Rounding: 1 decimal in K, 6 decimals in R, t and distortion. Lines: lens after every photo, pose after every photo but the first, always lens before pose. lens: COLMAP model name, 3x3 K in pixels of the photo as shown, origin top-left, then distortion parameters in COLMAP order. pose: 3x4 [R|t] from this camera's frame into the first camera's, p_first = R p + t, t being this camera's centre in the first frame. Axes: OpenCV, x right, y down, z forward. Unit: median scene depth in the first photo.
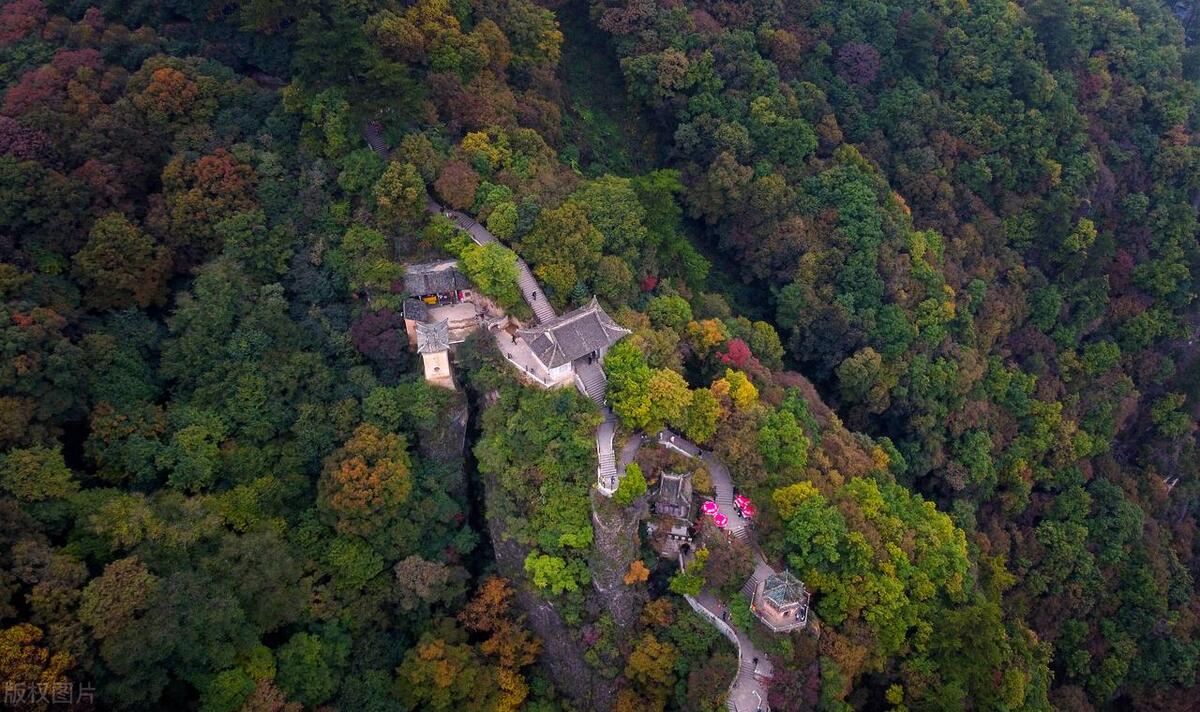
lens RADIAL K [[923.3, 0, 600.7], [0, 923.3, 355.3], [0, 0, 1]] dist [-0.002041, -0.004215]
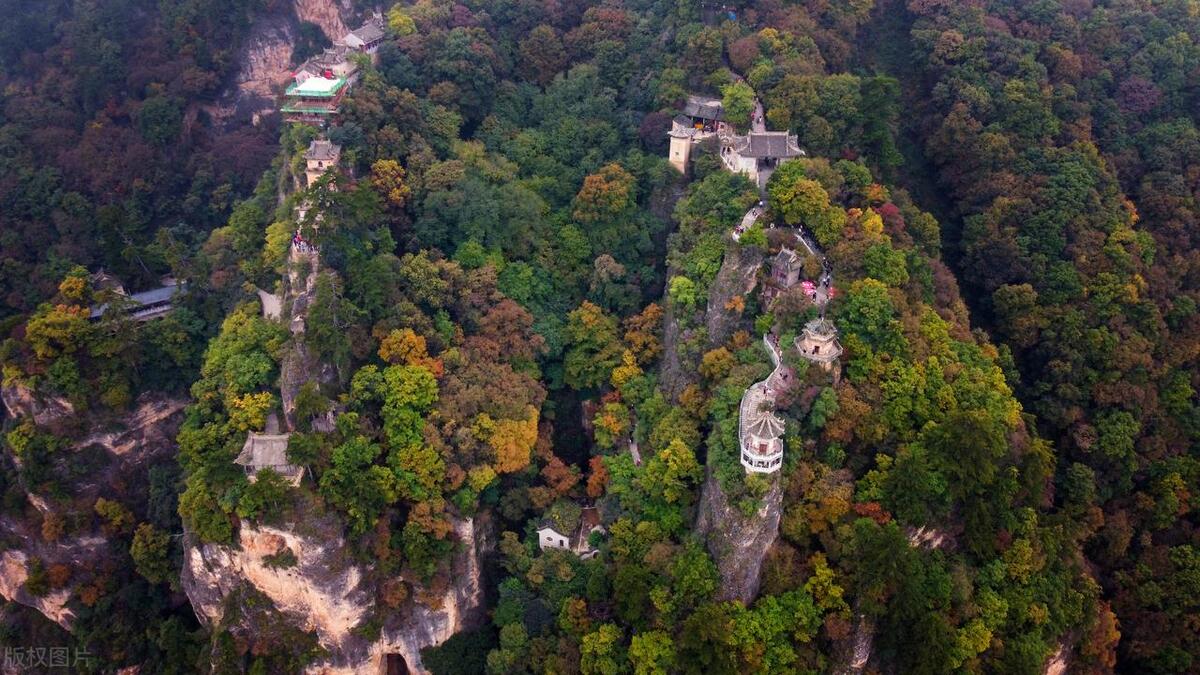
lens RADIAL K [[860.6, 0, 599.3], [0, 860.6, 337.9], [0, 0, 1]] dist [-0.008549, -0.001228]
pose [[0.812466, 0.328995, -0.481312, 0.471535], [-0.414800, 0.906329, -0.080681, 0.435805], [0.409684, 0.265199, 0.872828, -0.171646]]
